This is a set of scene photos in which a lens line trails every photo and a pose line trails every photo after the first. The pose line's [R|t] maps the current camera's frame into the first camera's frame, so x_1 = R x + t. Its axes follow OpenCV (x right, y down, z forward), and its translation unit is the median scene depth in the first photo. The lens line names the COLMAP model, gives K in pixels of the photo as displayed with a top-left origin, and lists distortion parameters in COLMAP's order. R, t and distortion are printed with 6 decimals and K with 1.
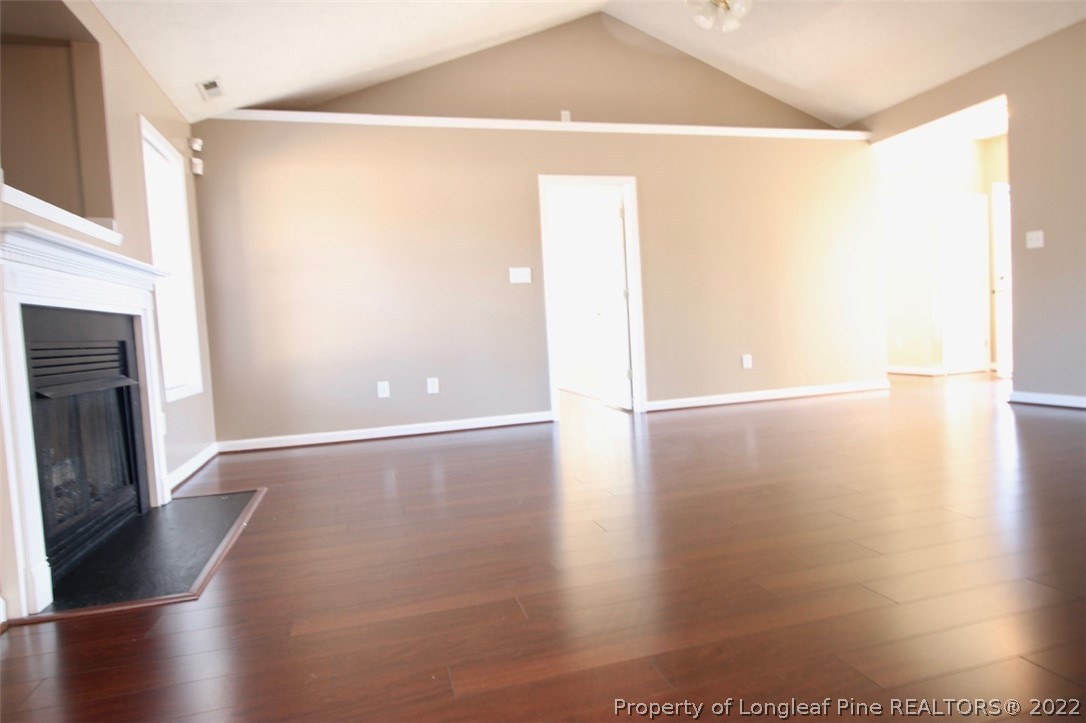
lens RADIAL K [[637.5, 0, 546.8], [0, 637.5, 362.9], [0, 0, 1]] dist [0.001279, 0.001379]
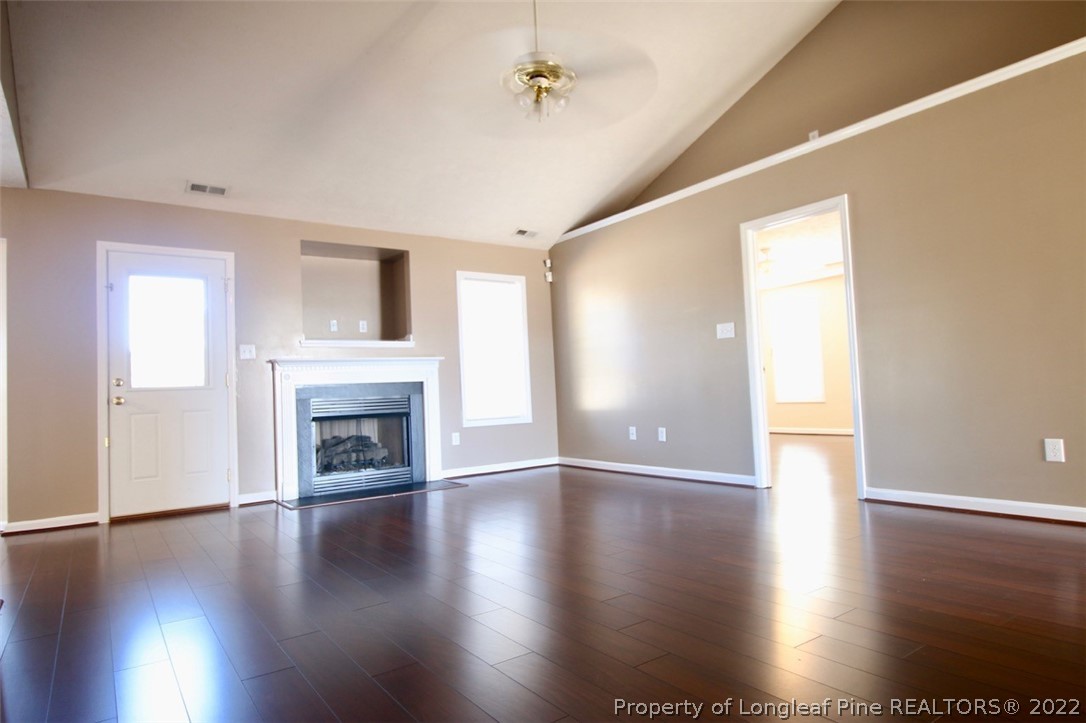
lens RADIAL K [[637.5, 0, 545.2], [0, 637.5, 356.5], [0, 0, 1]] dist [0.001279, 0.001379]
pose [[0.331485, -0.010803, -0.943399, 0.823234], [-0.025378, 0.999471, -0.020362, -0.074177], [0.943119, 0.030691, 0.331035, 0.436998]]
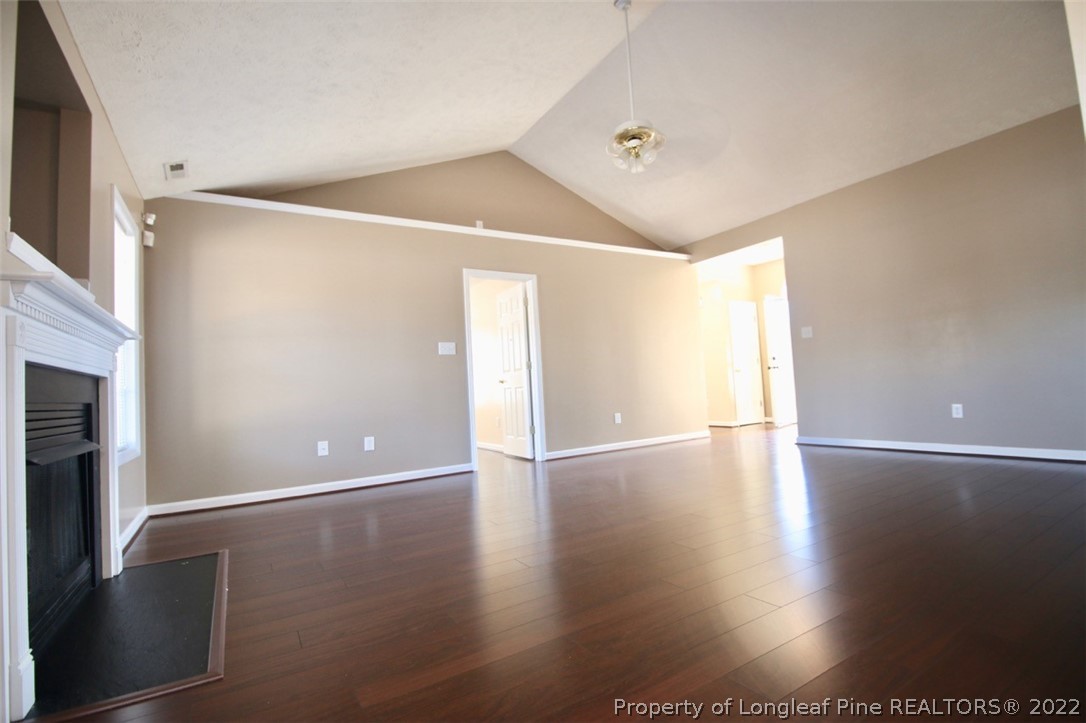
lens RADIAL K [[505.0, 0, 548.8], [0, 505.0, 360.3], [0, 0, 1]] dist [-0.007454, -0.006097]
pose [[0.962668, 0.016738, 0.270166, -0.118157], [0.016592, 0.992560, -0.120617, 0.002348], [-0.270175, 0.120597, 0.955229, 0.047799]]
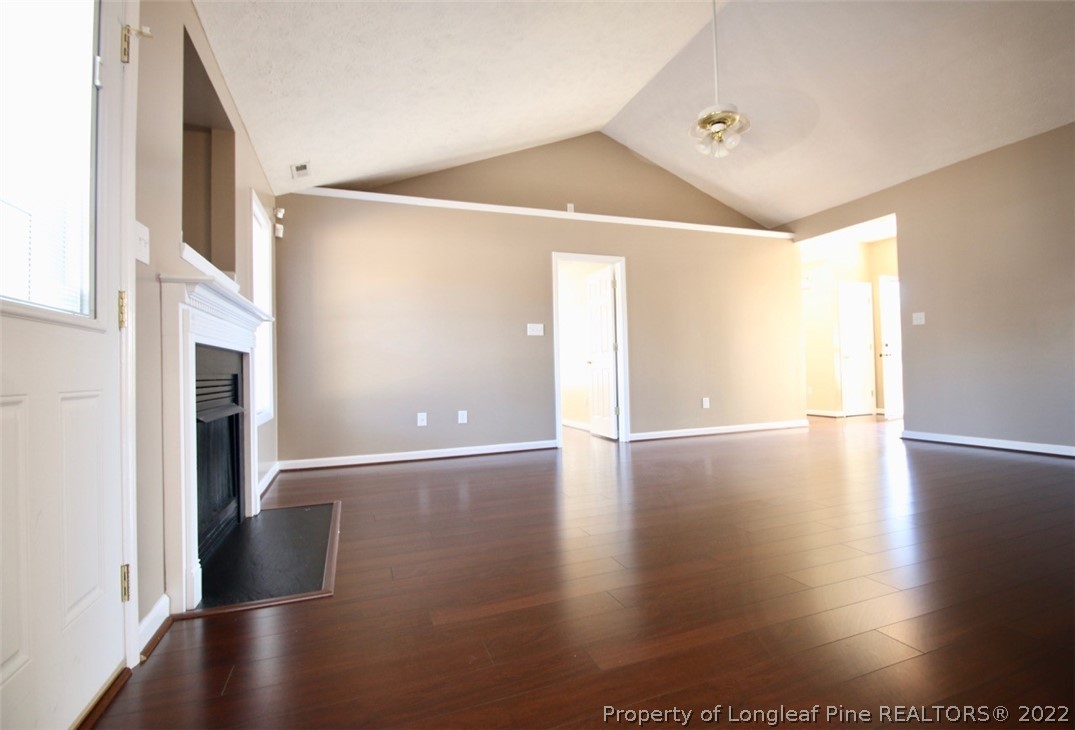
lens RADIAL K [[519.6, 0, 561.1], [0, 519.6, 358.5], [0, 0, 1]] dist [-0.002768, -0.000977]
pose [[0.994473, 0.032941, 0.099695, -0.095245], [-0.024968, 0.996467, -0.080185, -0.000574], [-0.101984, 0.077252, 0.991782, -0.012441]]
